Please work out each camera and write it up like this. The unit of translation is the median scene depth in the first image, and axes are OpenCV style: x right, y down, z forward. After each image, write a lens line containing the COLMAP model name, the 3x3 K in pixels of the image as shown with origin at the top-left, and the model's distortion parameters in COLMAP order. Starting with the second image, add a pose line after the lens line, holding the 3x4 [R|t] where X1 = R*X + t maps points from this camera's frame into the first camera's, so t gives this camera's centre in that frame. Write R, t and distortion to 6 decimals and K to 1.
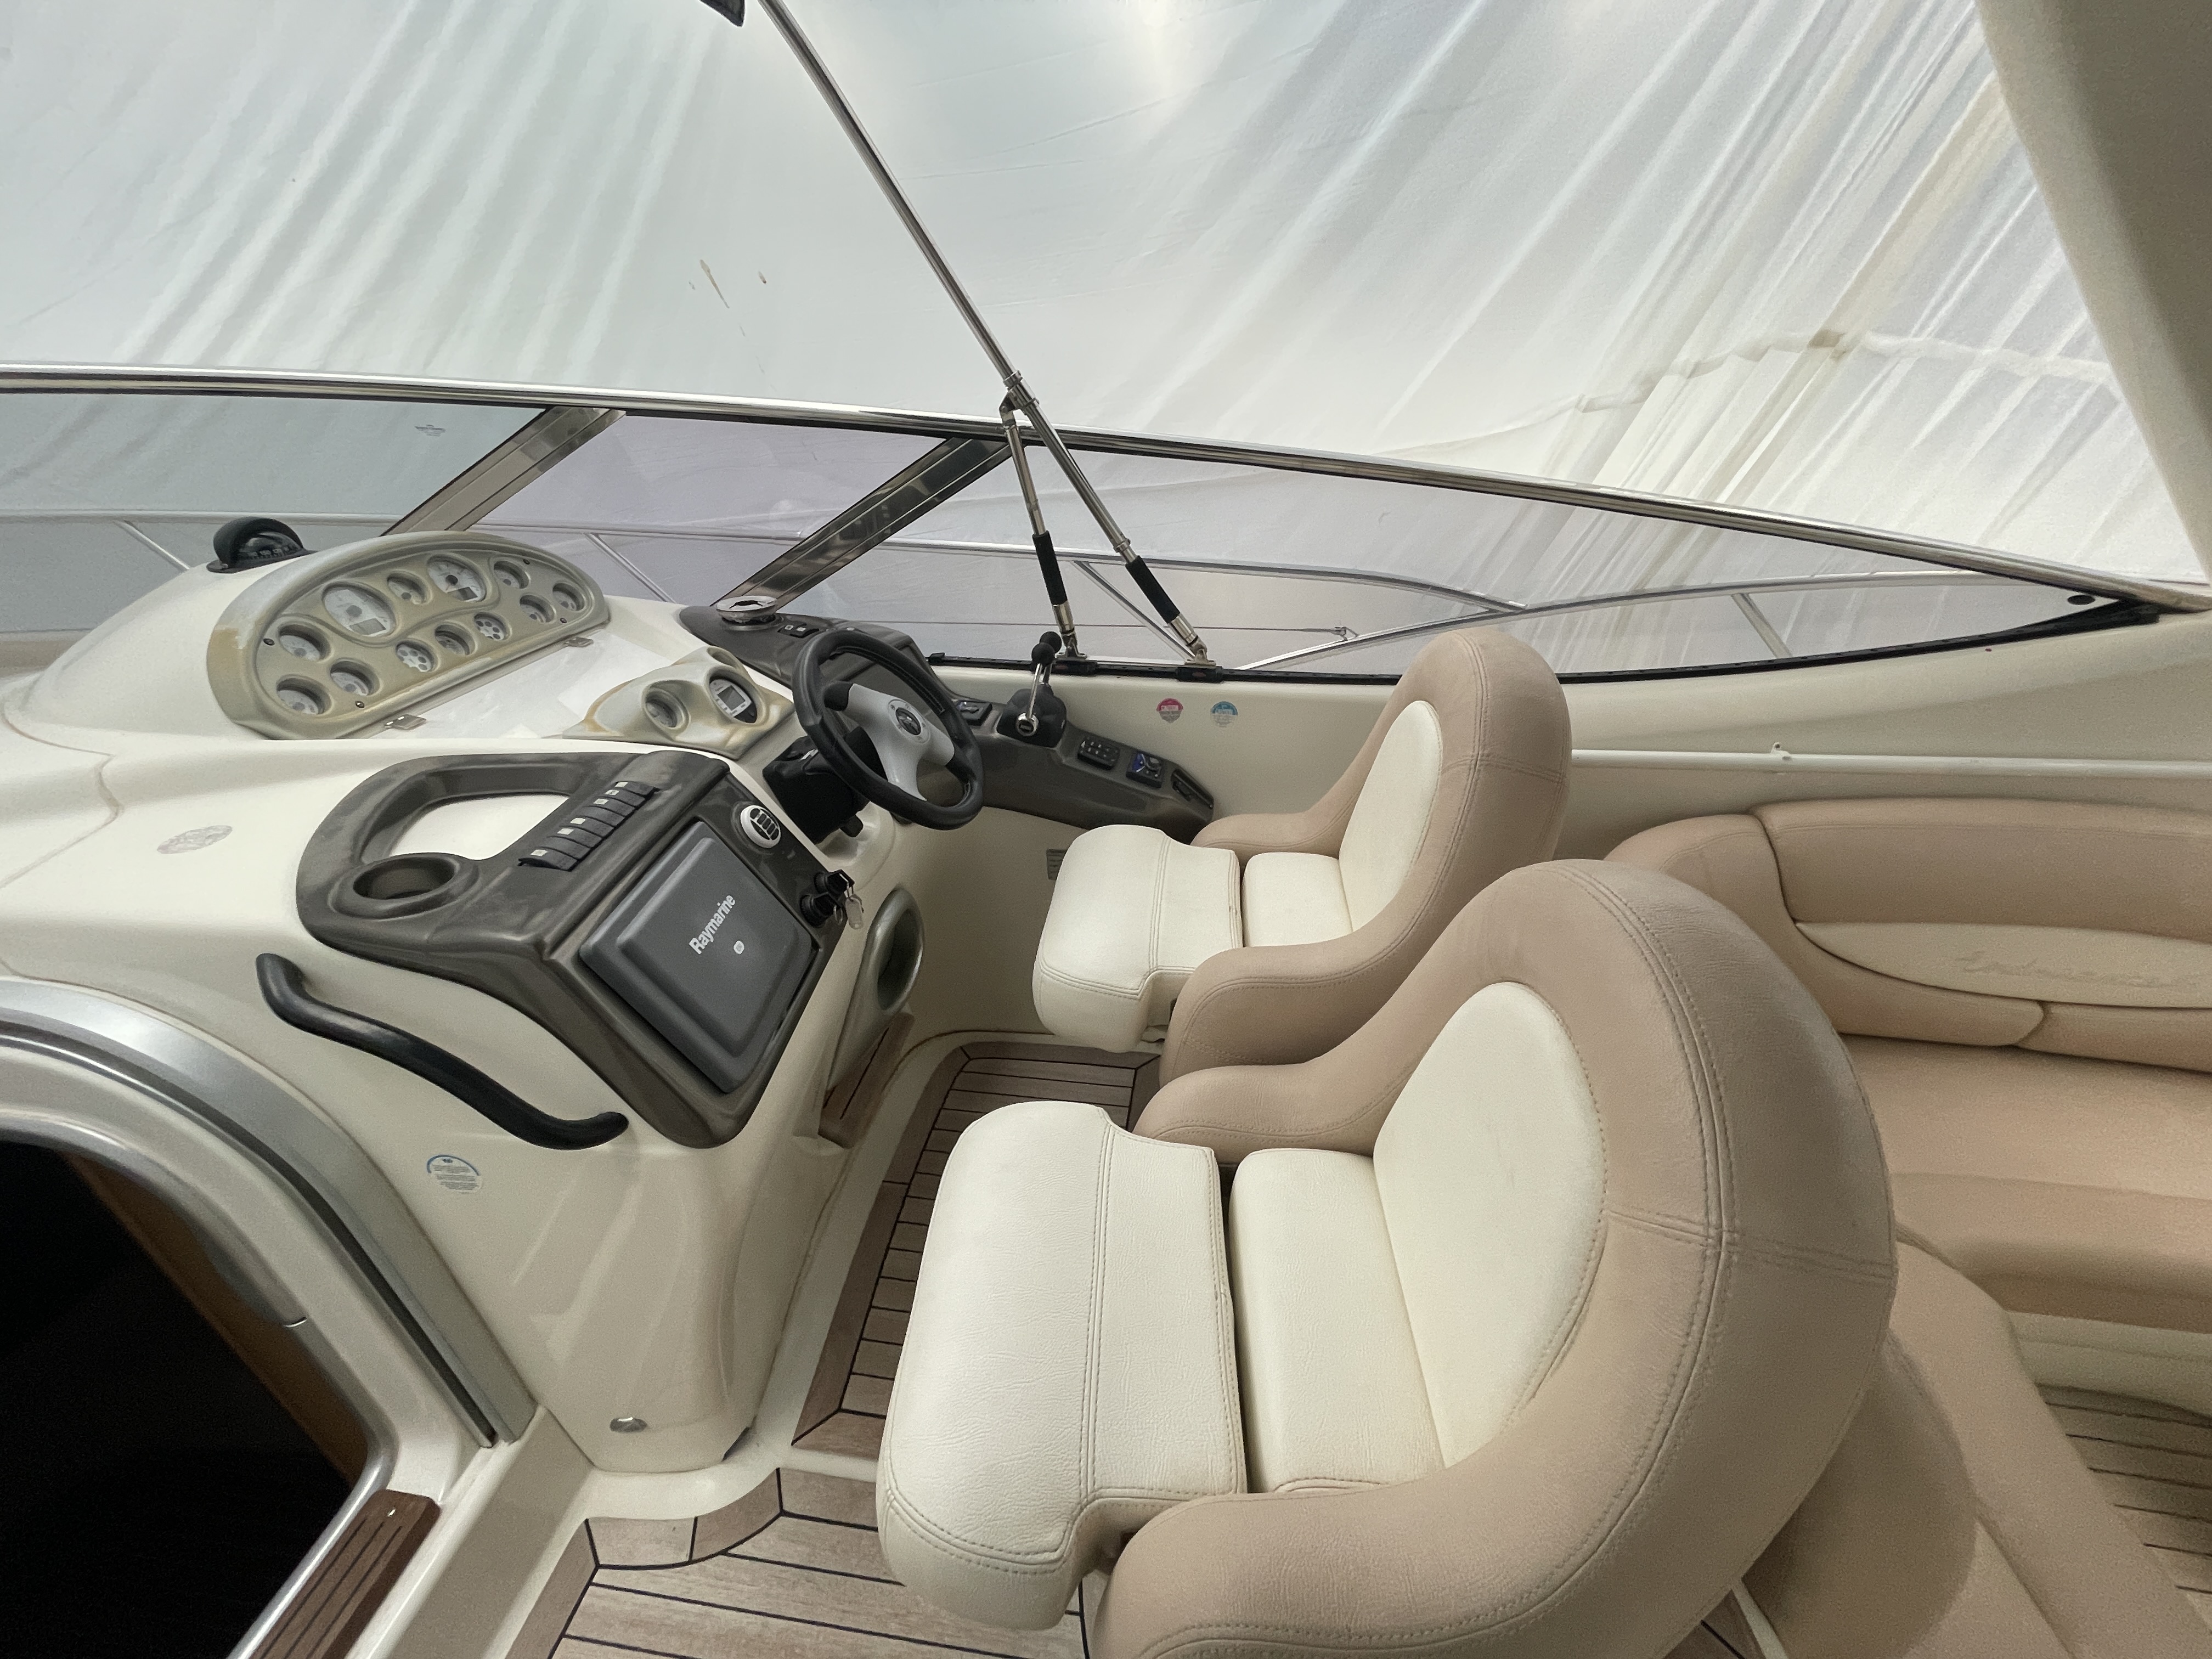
lens RADIAL K [[892.2, 0, 1104.6], [0, 892.2, 839.6], [0, 0, 1]] dist [-0.003649, 0.000367]
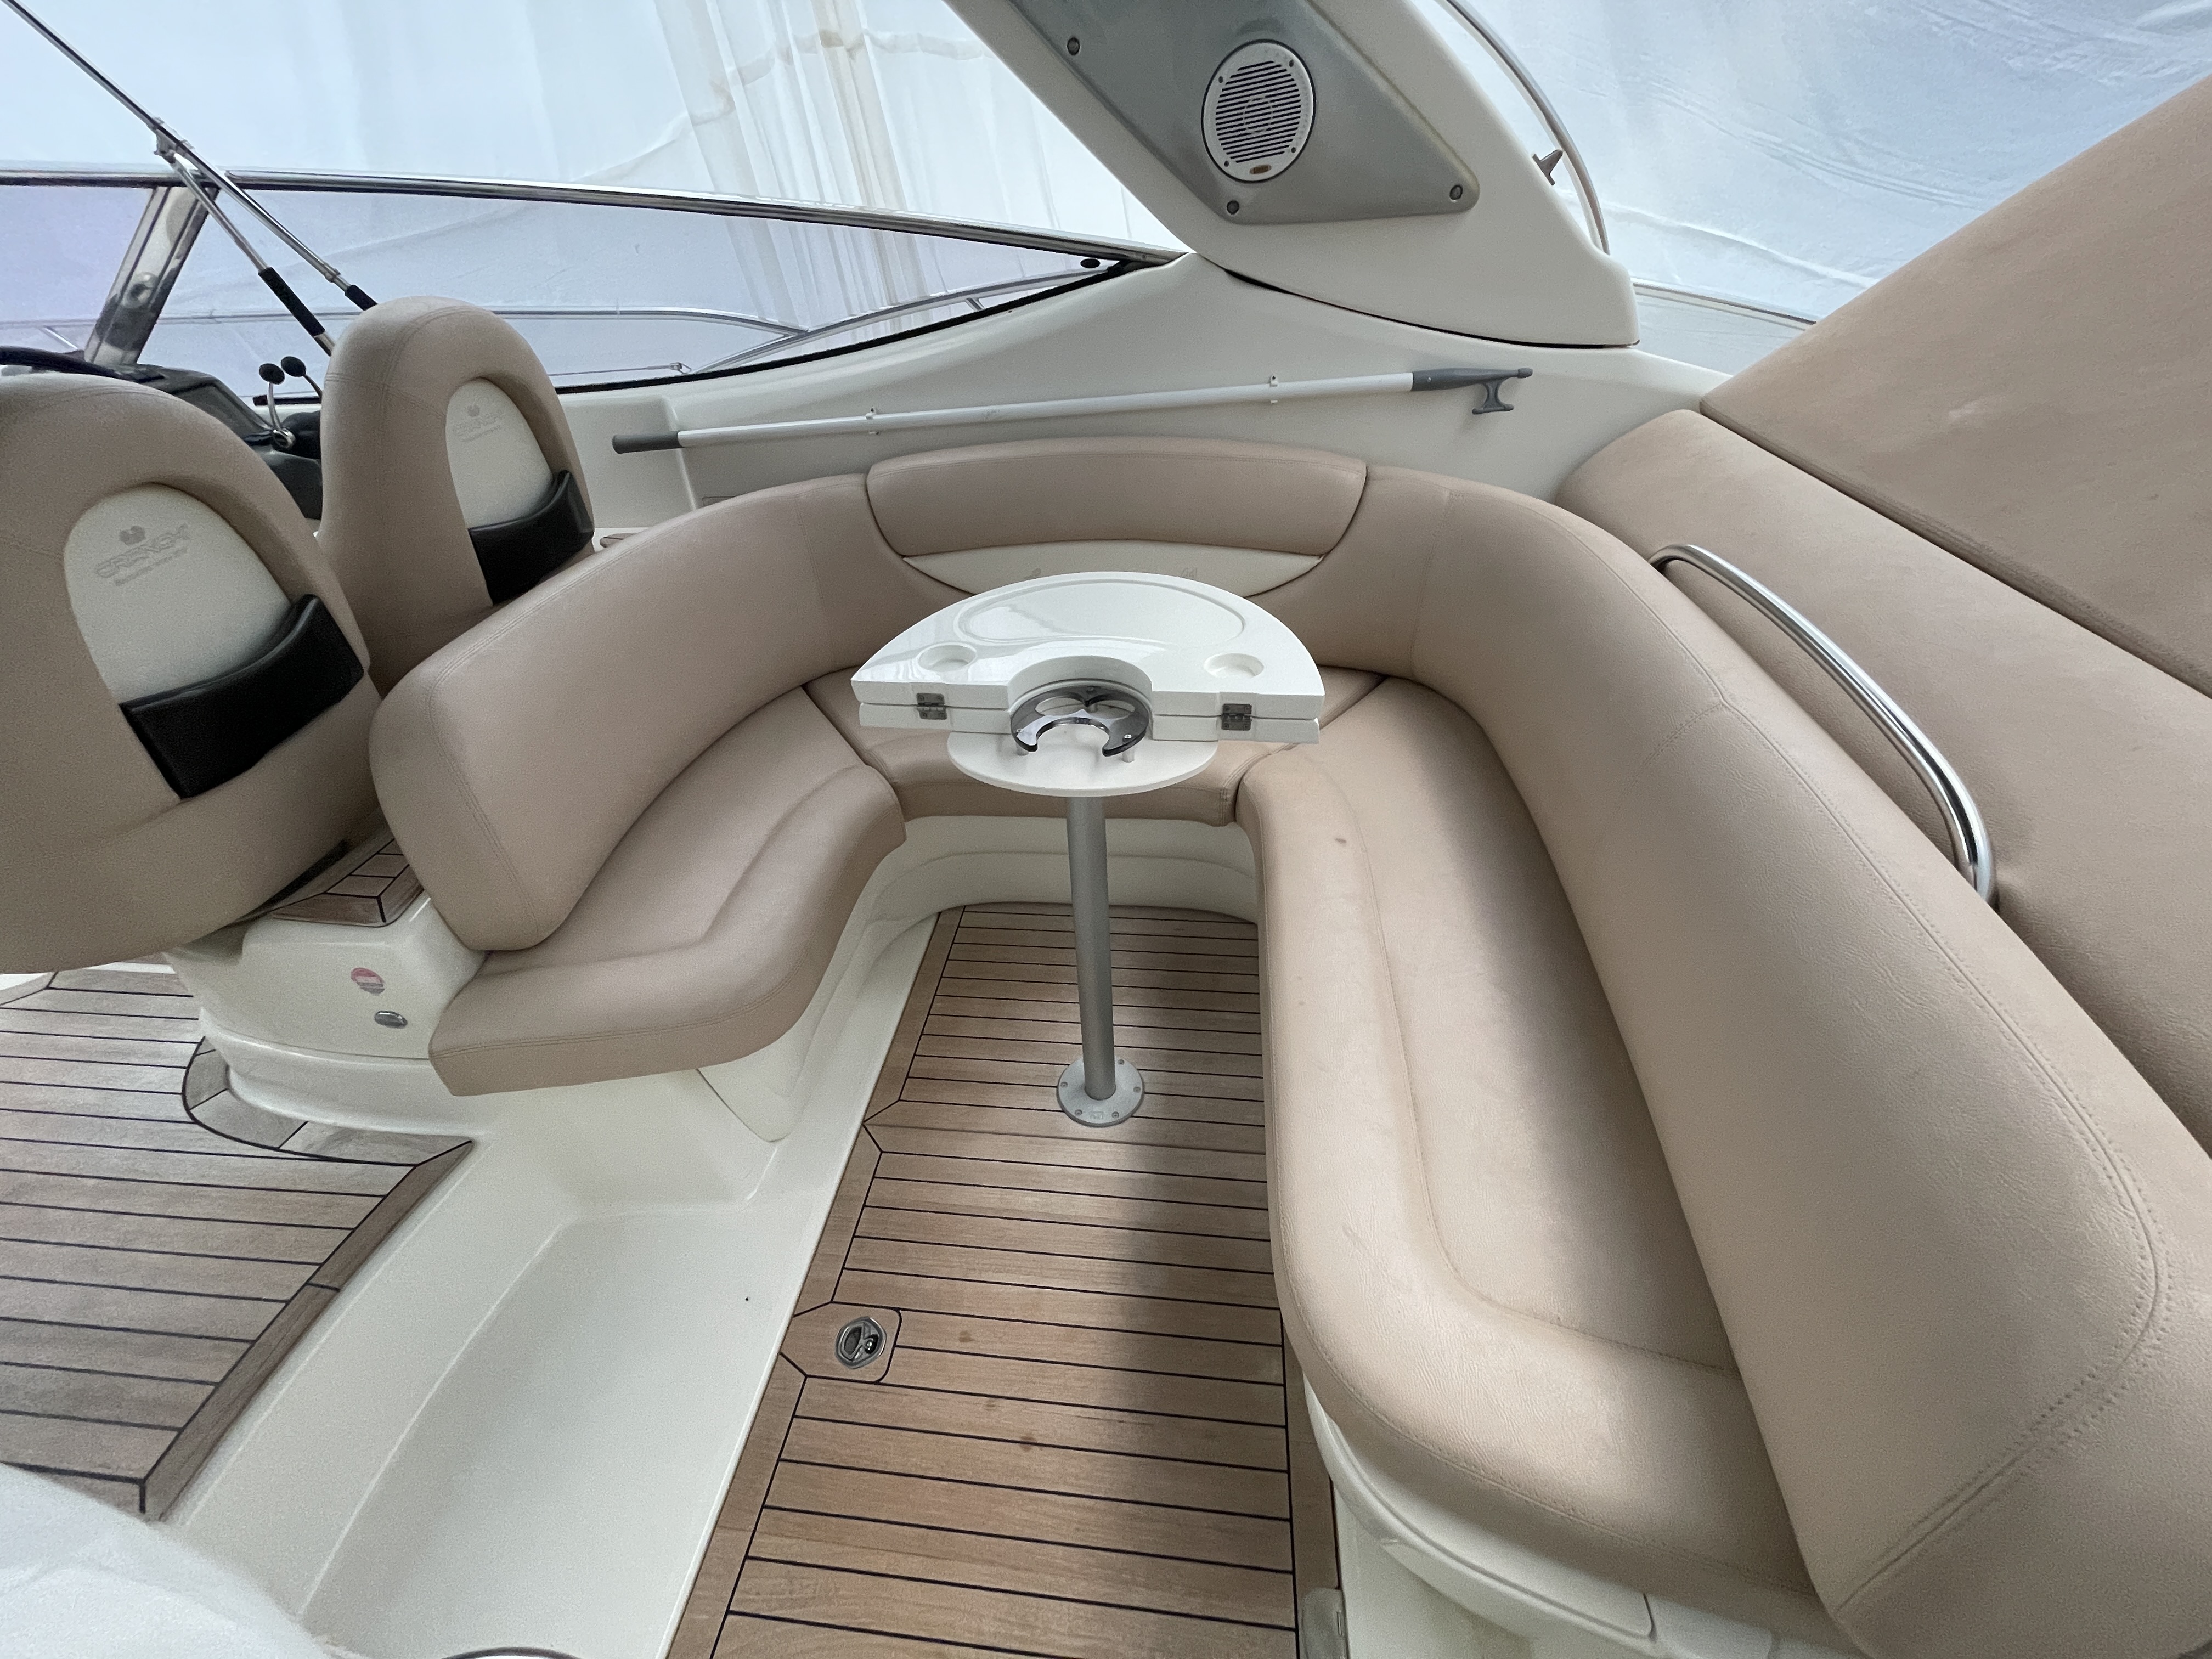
lens RADIAL K [[892.2, 0, 1103.9], [0, 892.2, 818.6], [0, 0, 1]] dist [-0.003649, 0.000367]
pose [[0.997549, -0.069935, 0.002015, 1.062078], [0.068801, 0.985789, 0.153253, 0.293395], [-0.012704, -0.152739, 0.988185, -0.320452]]
